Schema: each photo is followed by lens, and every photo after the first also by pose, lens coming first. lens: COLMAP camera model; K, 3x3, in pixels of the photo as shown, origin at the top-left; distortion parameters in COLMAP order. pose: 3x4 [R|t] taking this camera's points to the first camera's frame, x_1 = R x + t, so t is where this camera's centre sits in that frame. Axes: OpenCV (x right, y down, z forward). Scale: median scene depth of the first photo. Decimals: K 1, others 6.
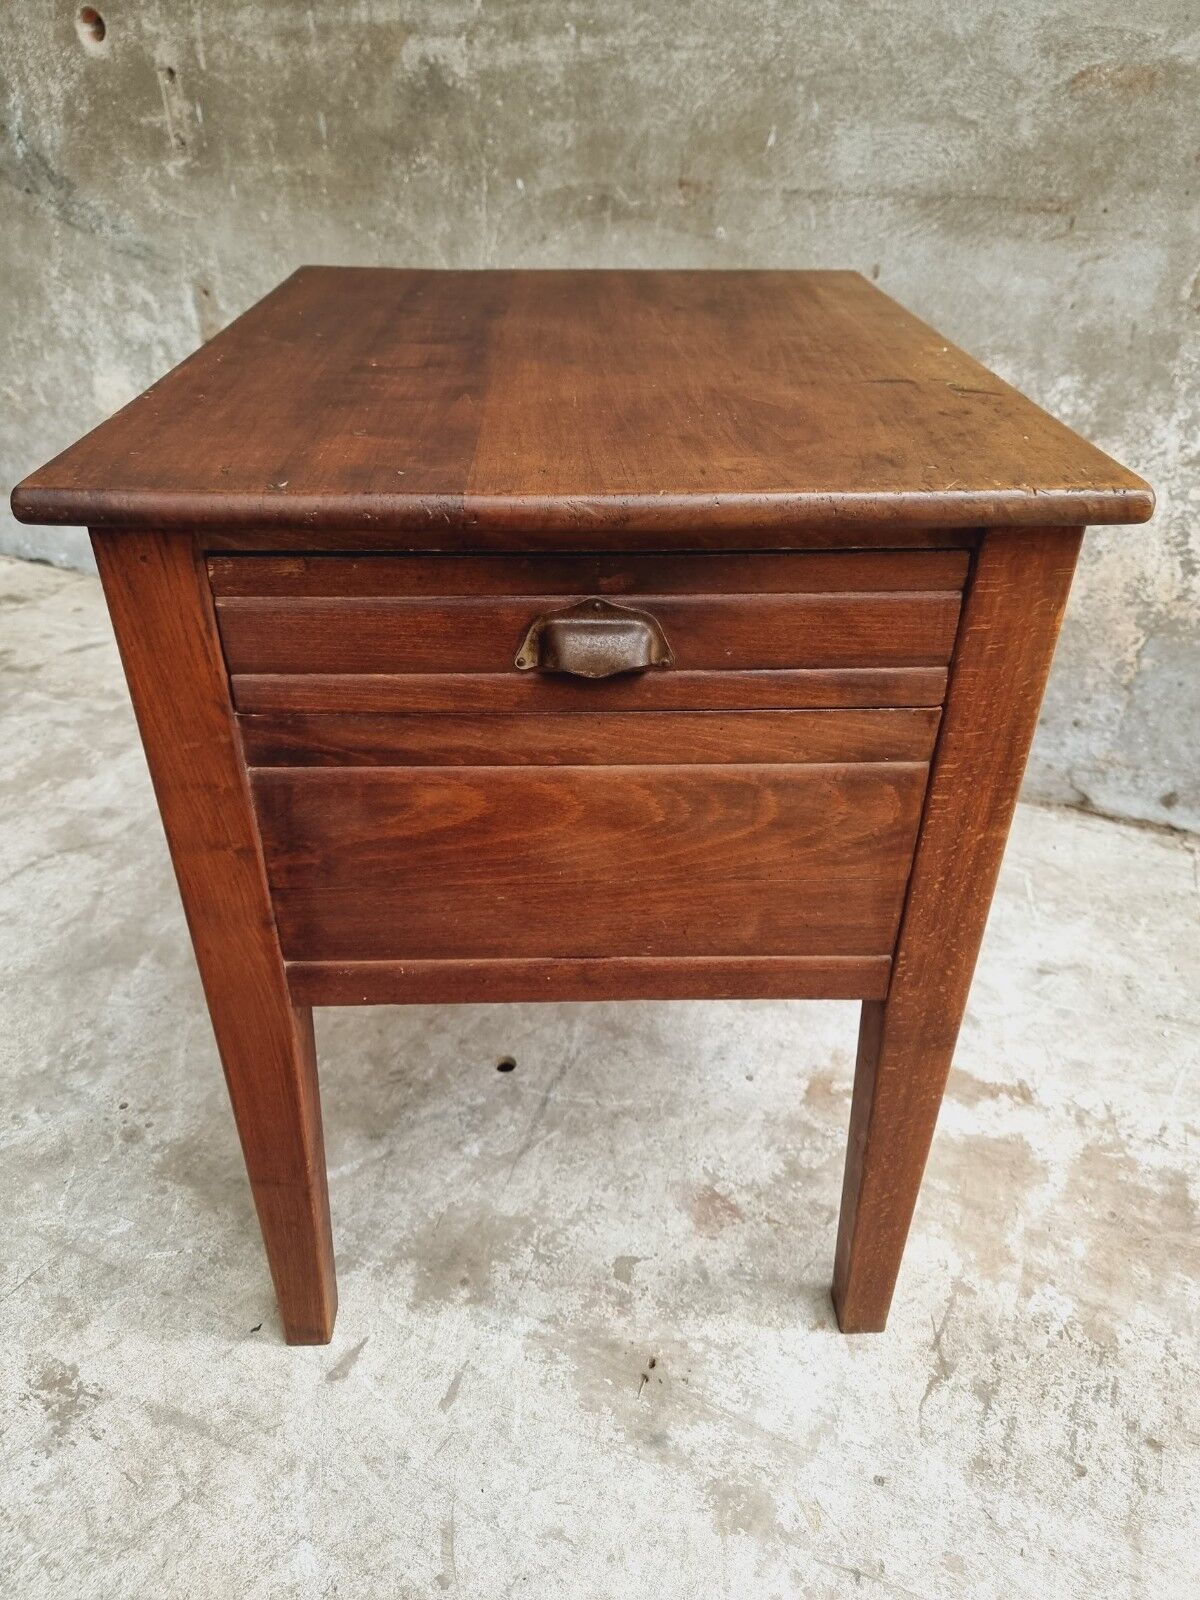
lens RADIAL K [[1125.0, 0, 596.0], [0, 1125.0, 806.7], [0, 0, 1]] dist [0.057763, -0.058344]
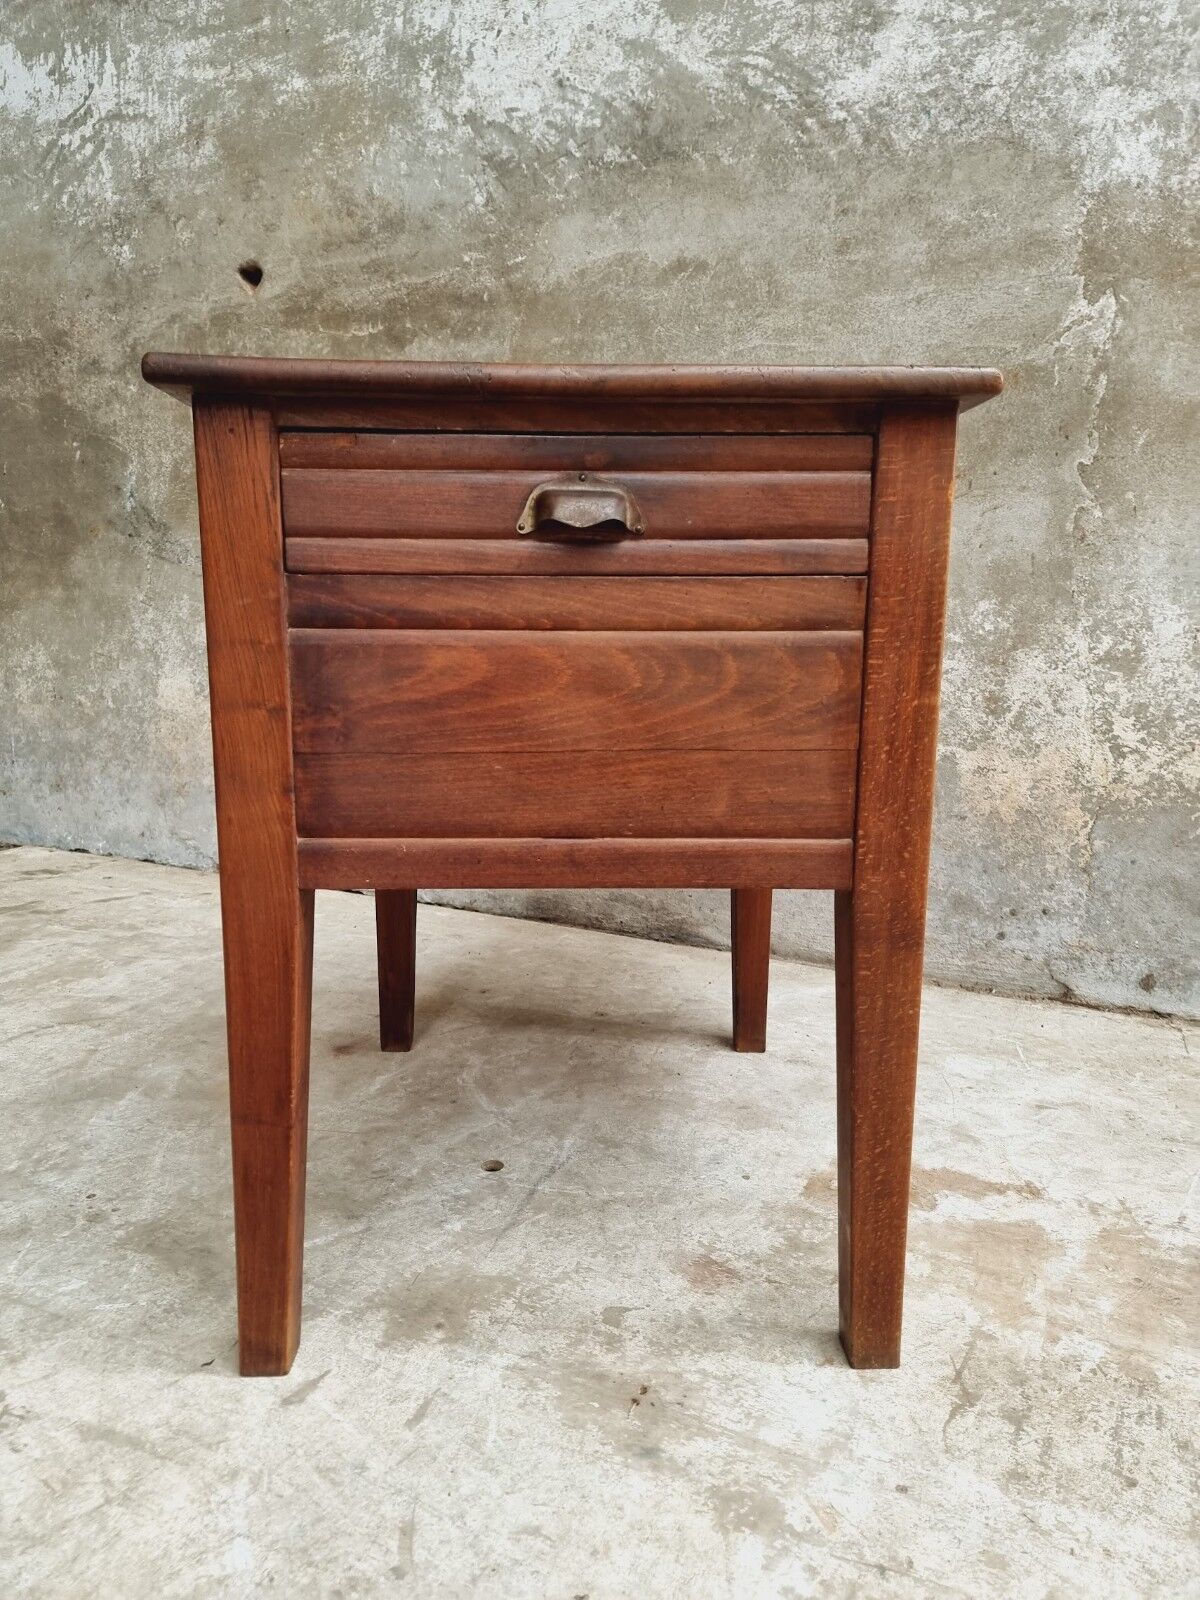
lens RADIAL K [[1116.3, 0, 597.8], [0, 1116.3, 801.1], [0, 0, 1]] dist [0.070442, -0.065800]
pose [[0.999995, 0.003032, -0.001015, 0.009105], [-0.003187, 0.919935, -0.392057, 0.297528], [-0.000255, 0.392059, 0.919940, -0.007140]]
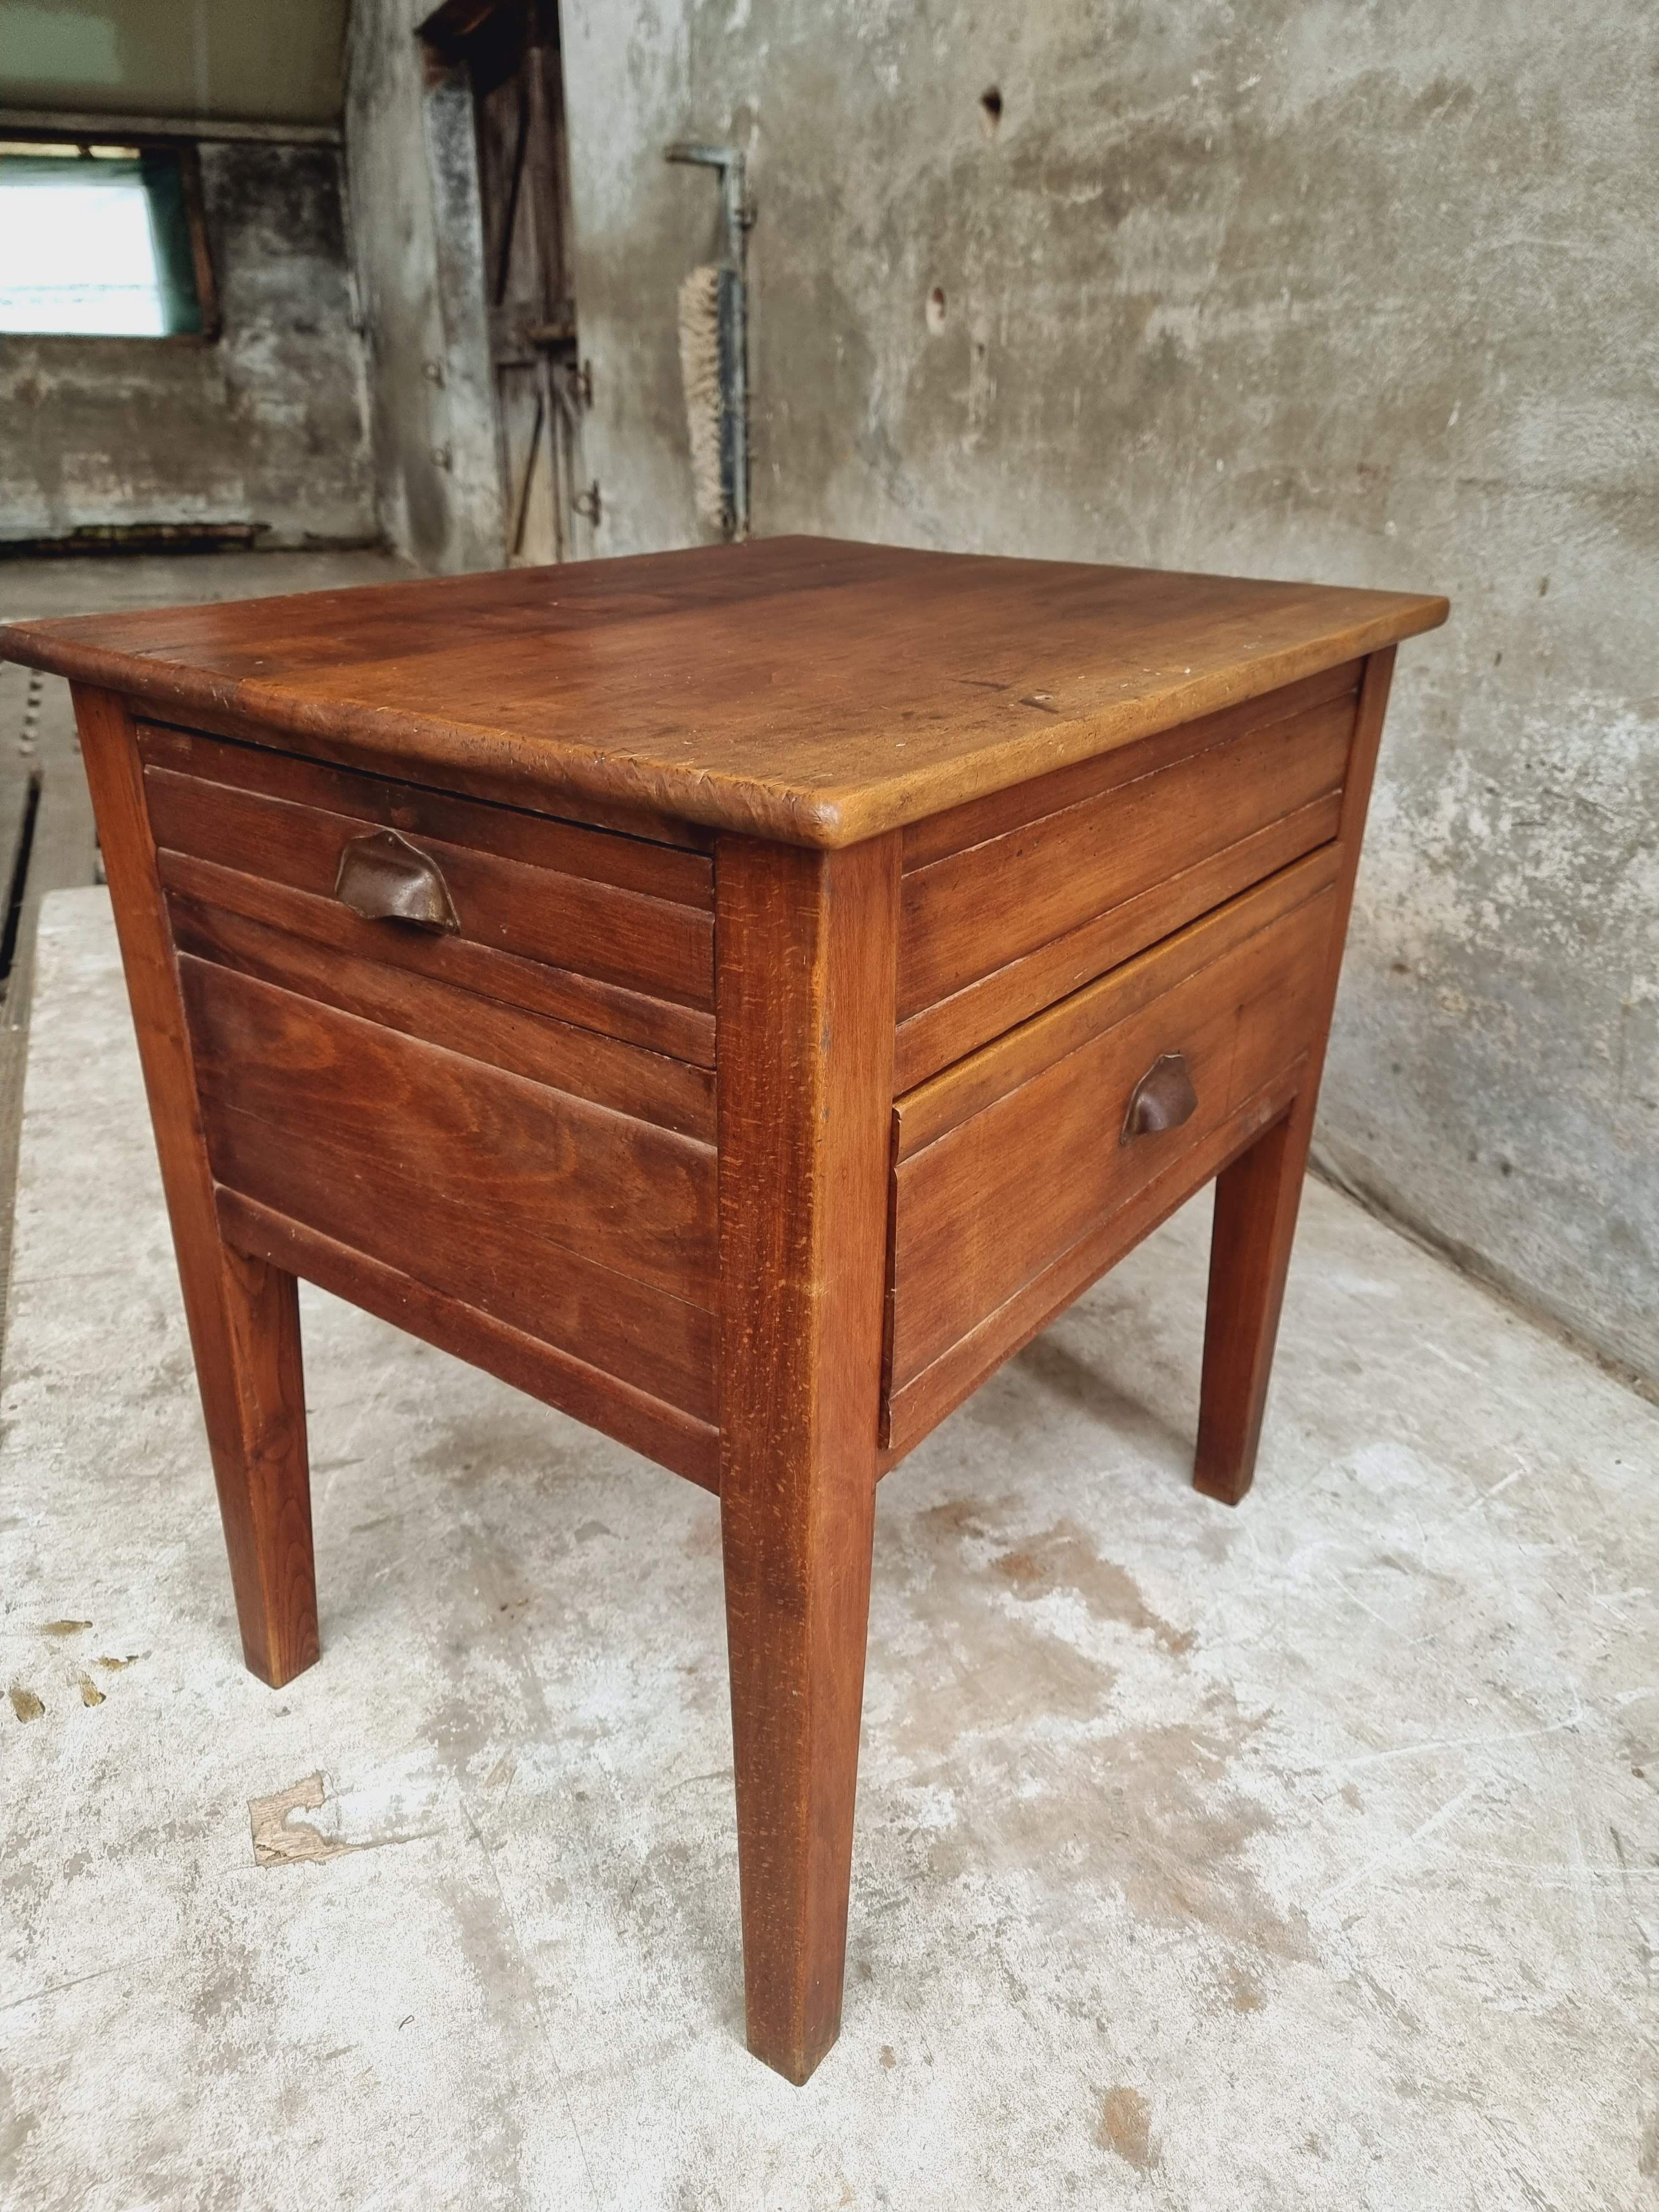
lens RADIAL K [[1555.9, 0, 812.8], [0, 1555.9, 1095.3], [0, 0, 1]] dist [0.059267, -0.057962]
pose [[0.760606, 0.278632, -0.586381, 0.626320], [-0.360899, 0.932266, -0.025142, 0.035691], [0.539657, 0.230747, 0.809645, -0.004977]]
